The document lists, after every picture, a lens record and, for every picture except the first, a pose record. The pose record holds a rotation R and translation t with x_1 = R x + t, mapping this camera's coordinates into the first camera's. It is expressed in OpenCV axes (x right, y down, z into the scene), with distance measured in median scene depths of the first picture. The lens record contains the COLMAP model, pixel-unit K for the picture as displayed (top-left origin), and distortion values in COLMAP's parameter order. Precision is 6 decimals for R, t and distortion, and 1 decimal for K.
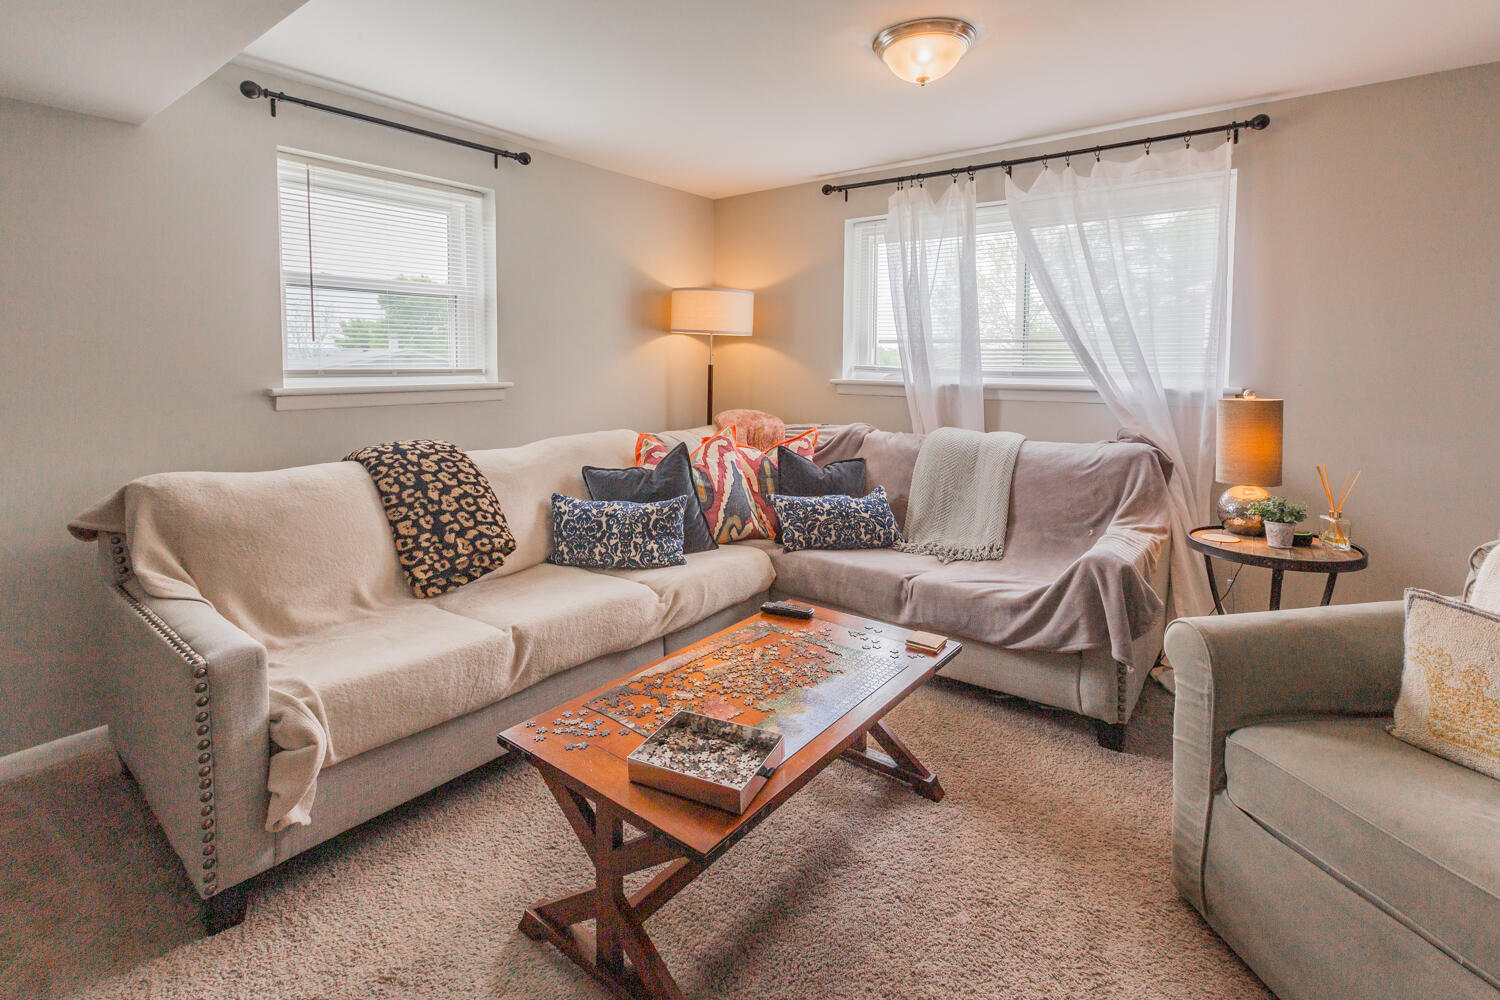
lens RADIAL K [[707.2, 0, 755.2], [0, 707.2, 392.2], [0, 0, 1]] dist [0.001608, -0.000594]
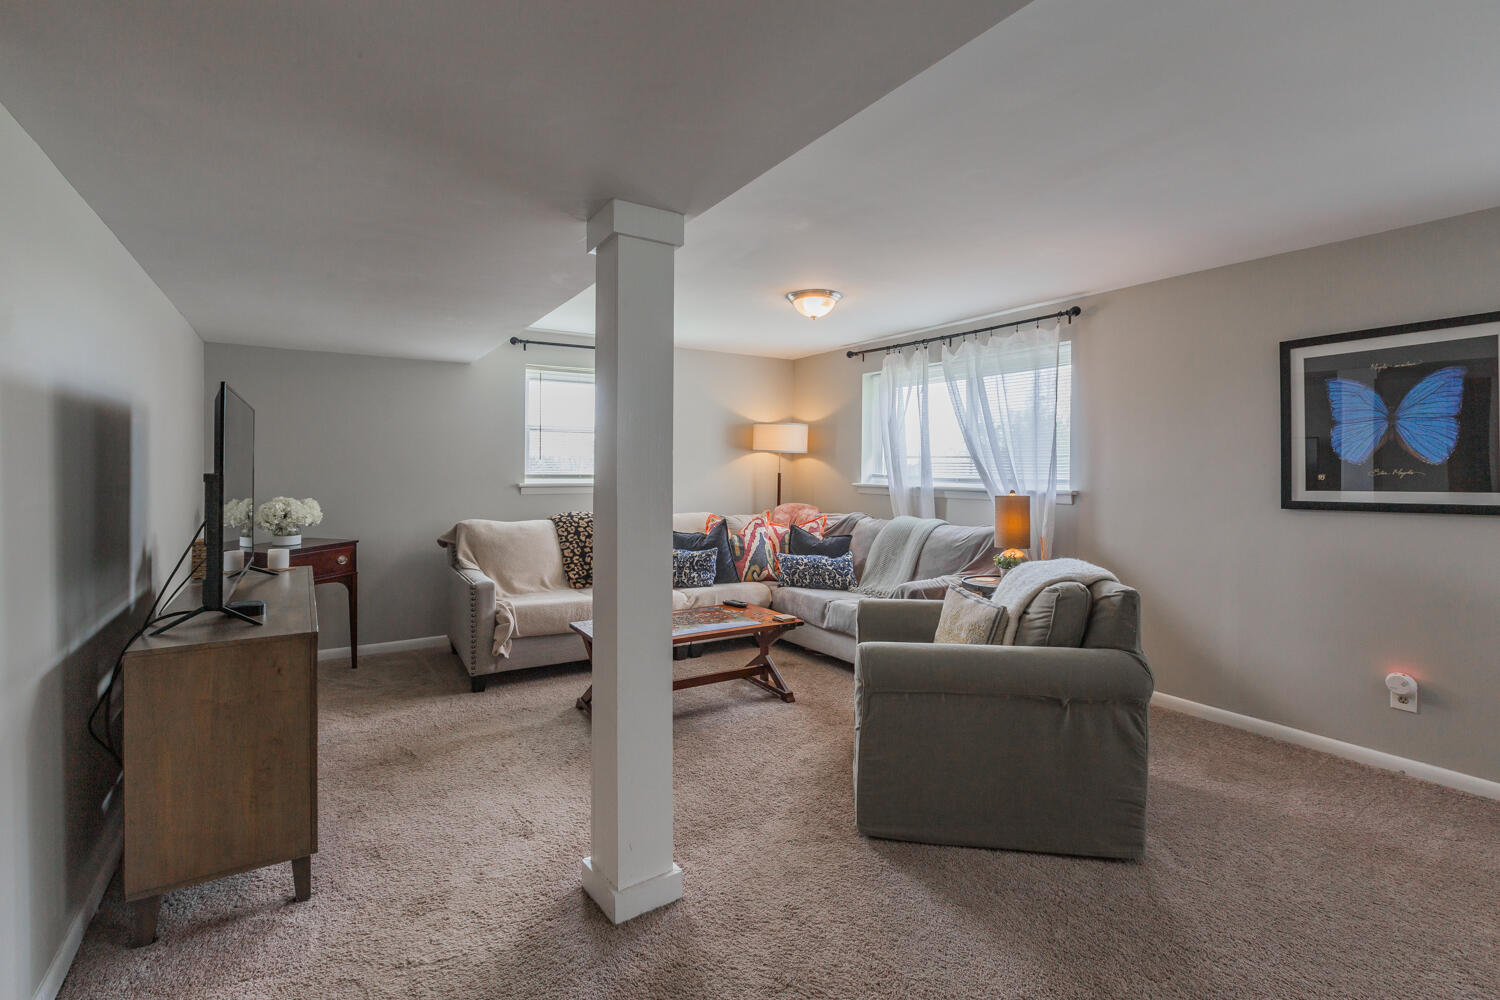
lens RADIAL K [[692.8, 0, 752.1], [0, 692.8, 455.3], [0, 0, 1]] dist [-0.001040, 0.000110]
pose [[0.938351, -0.004741, -0.345651, 0.585757], [-0.017734, 0.997929, -0.061832, 0.023263], [0.345228, 0.064150, 0.936324, -0.588260]]
